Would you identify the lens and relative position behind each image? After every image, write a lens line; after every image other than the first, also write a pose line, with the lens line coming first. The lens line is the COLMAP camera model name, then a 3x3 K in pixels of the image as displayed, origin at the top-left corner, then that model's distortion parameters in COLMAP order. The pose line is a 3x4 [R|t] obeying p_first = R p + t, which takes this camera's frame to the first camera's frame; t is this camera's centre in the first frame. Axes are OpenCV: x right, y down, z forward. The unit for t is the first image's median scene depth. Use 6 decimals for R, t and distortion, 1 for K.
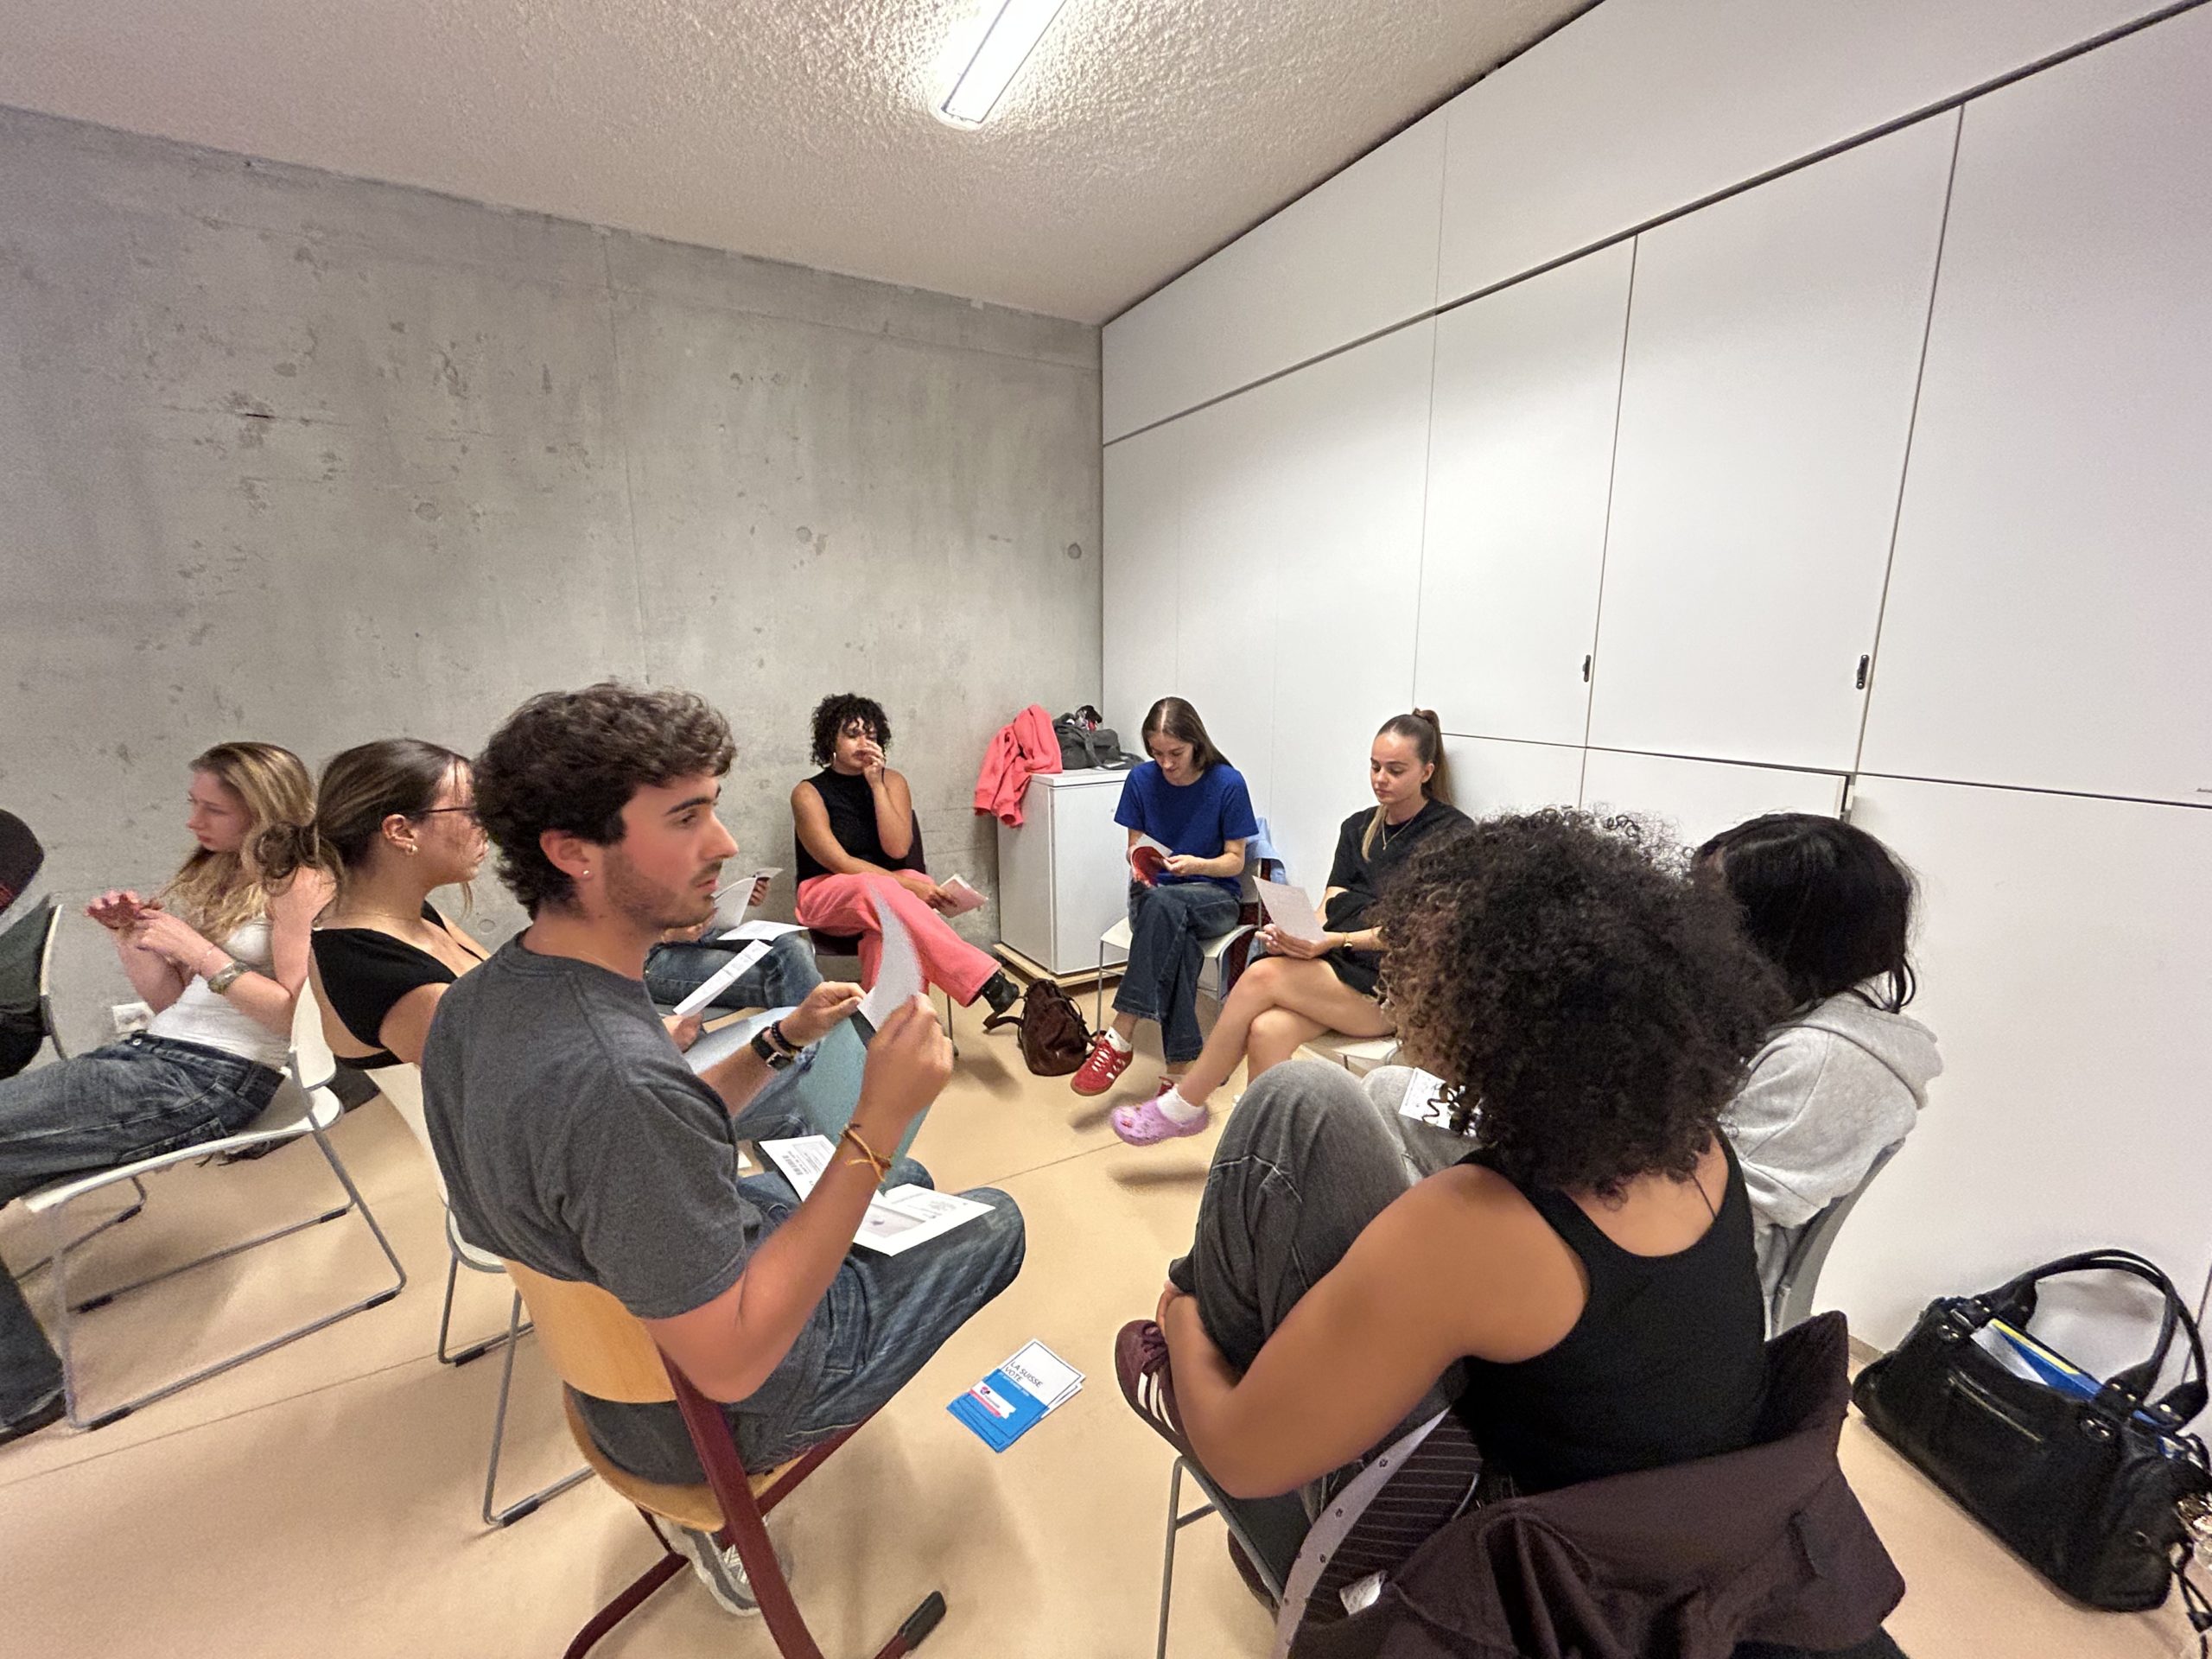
lens RADIAL K [[882.4, 0, 1097.4], [0, 882.4, 834.4], [0, 0, 1]] dist [0.009178, 0.000012]
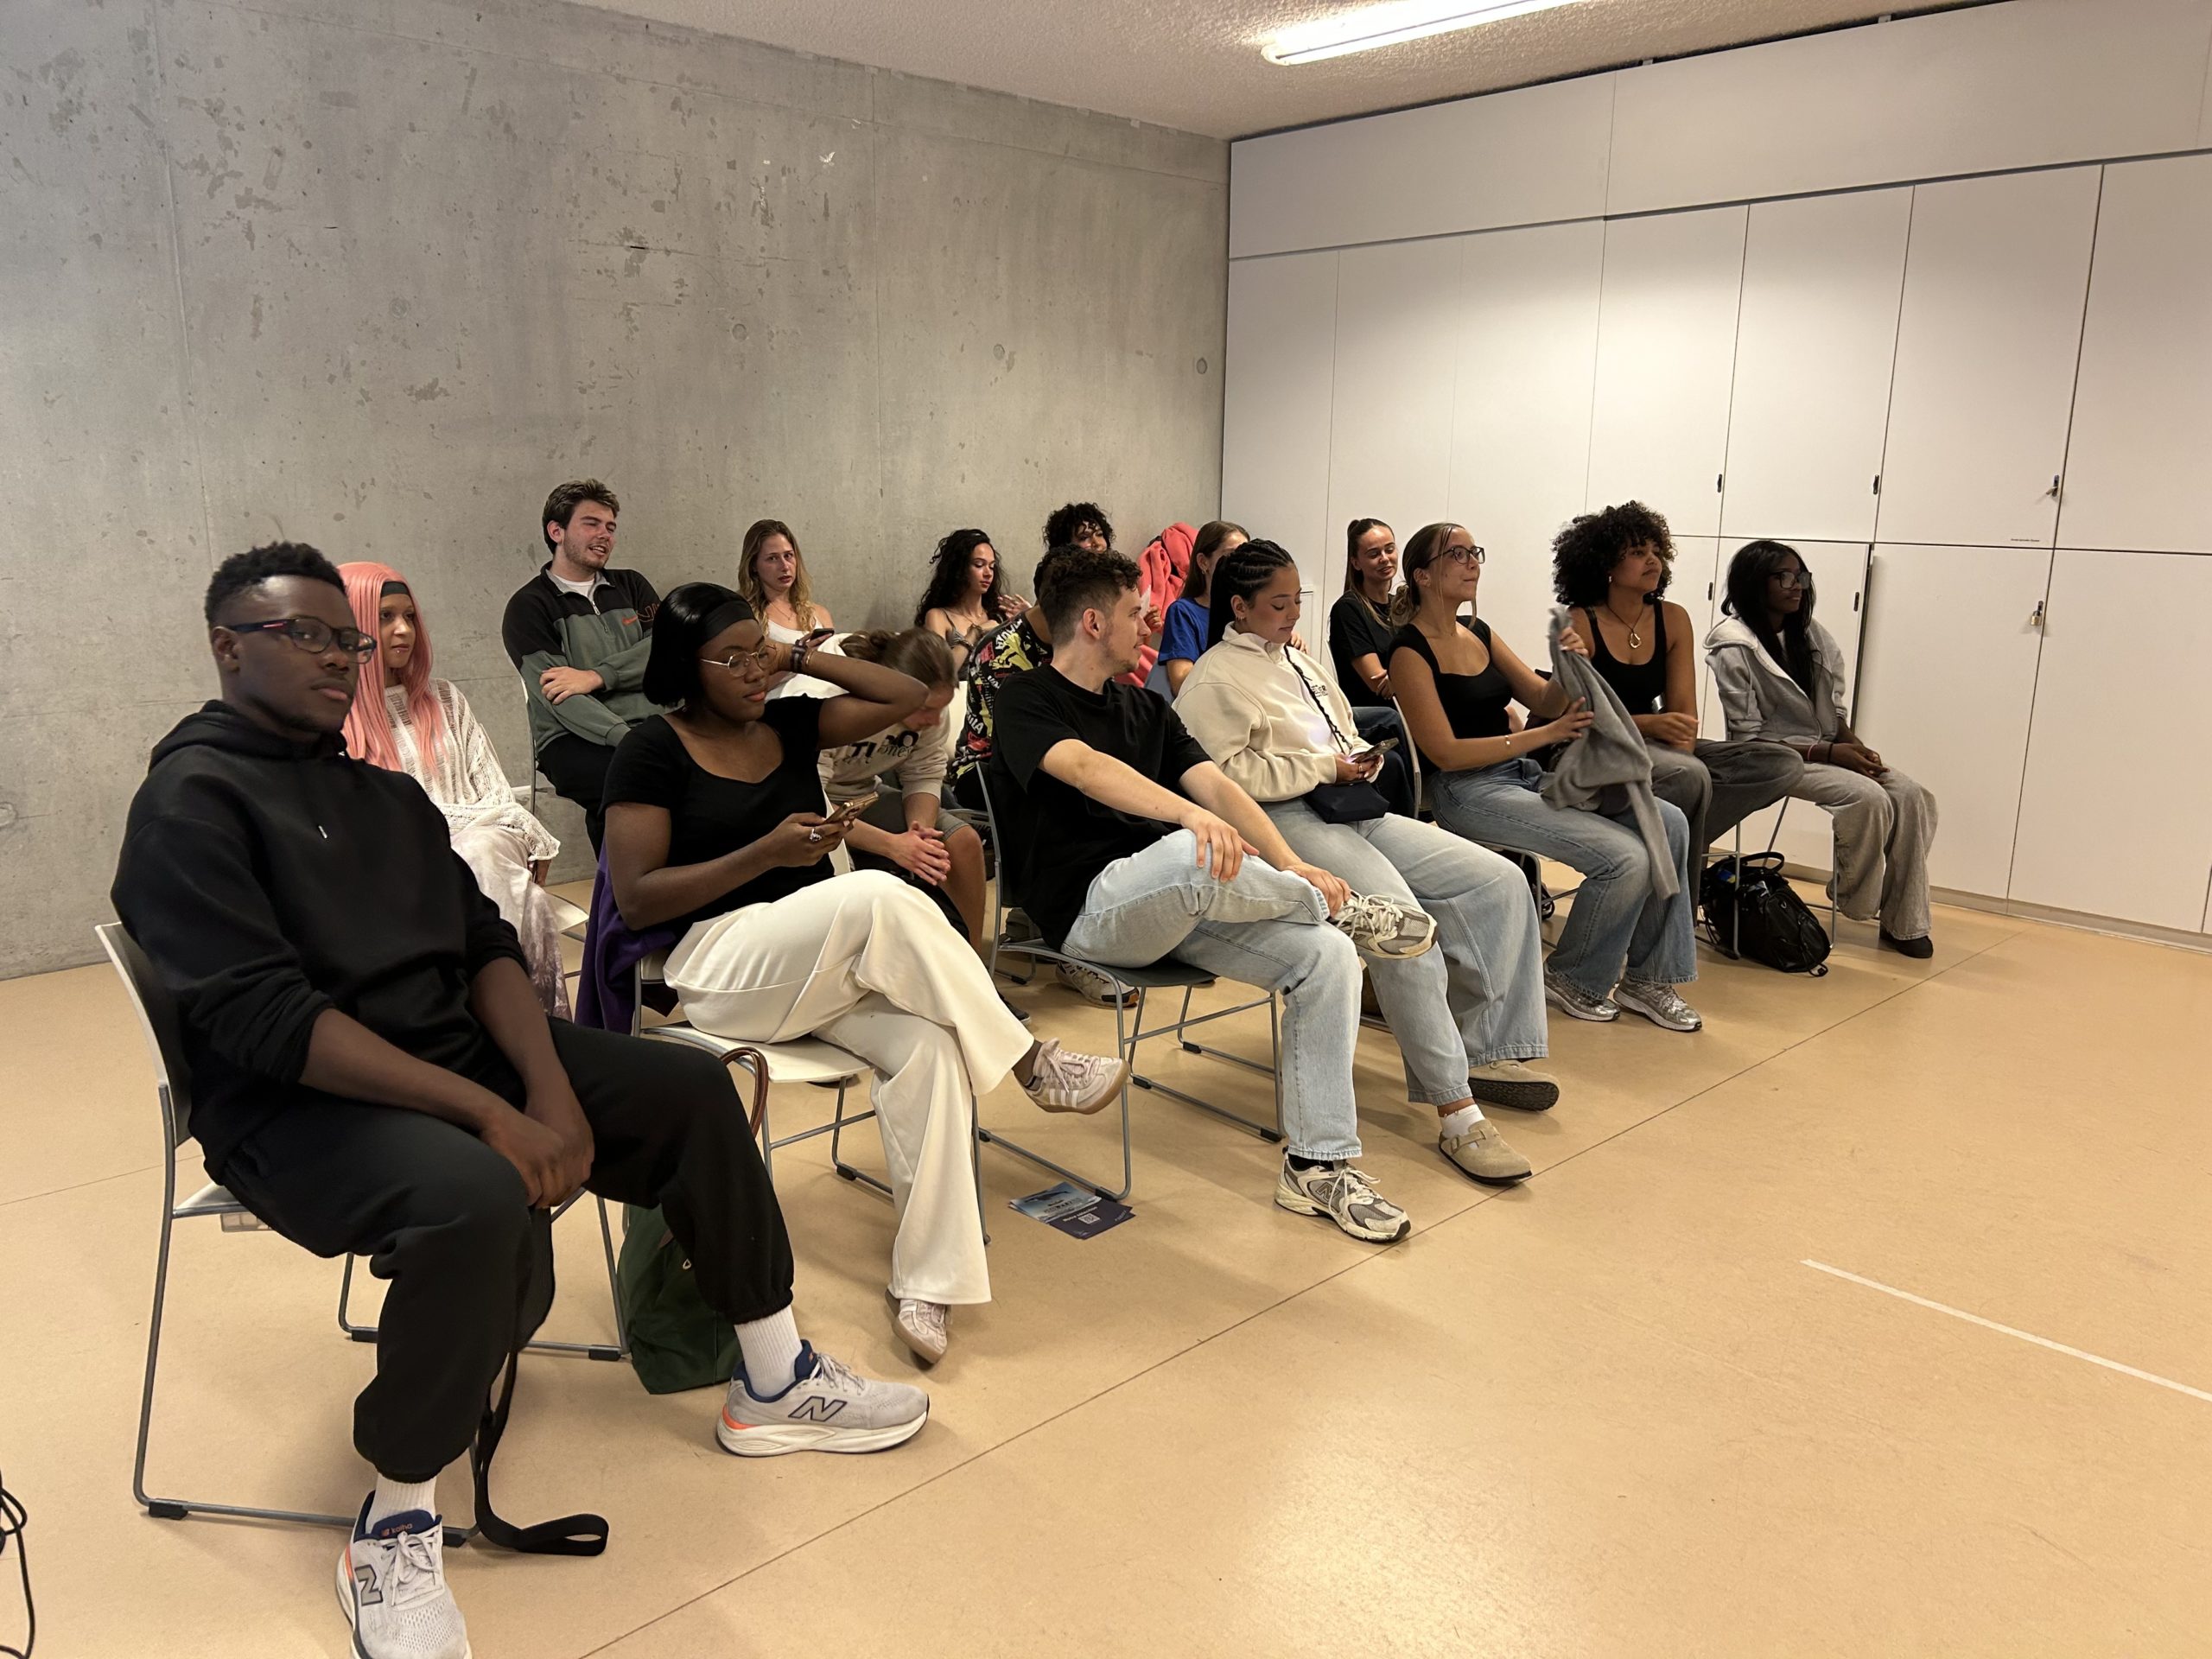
lens RADIAL K [[1690.6, 0, 1110.9], [0, 1690.6, 828.9], [0, 0, 1]] dist [0.061187, -0.001170]
pose [[0.967429, -0.041604, 0.249699, -0.827537], [0.040739, 0.999133, 0.008631, 0.229385], [-0.249842, 0.001822, 0.968285, -1.069011]]
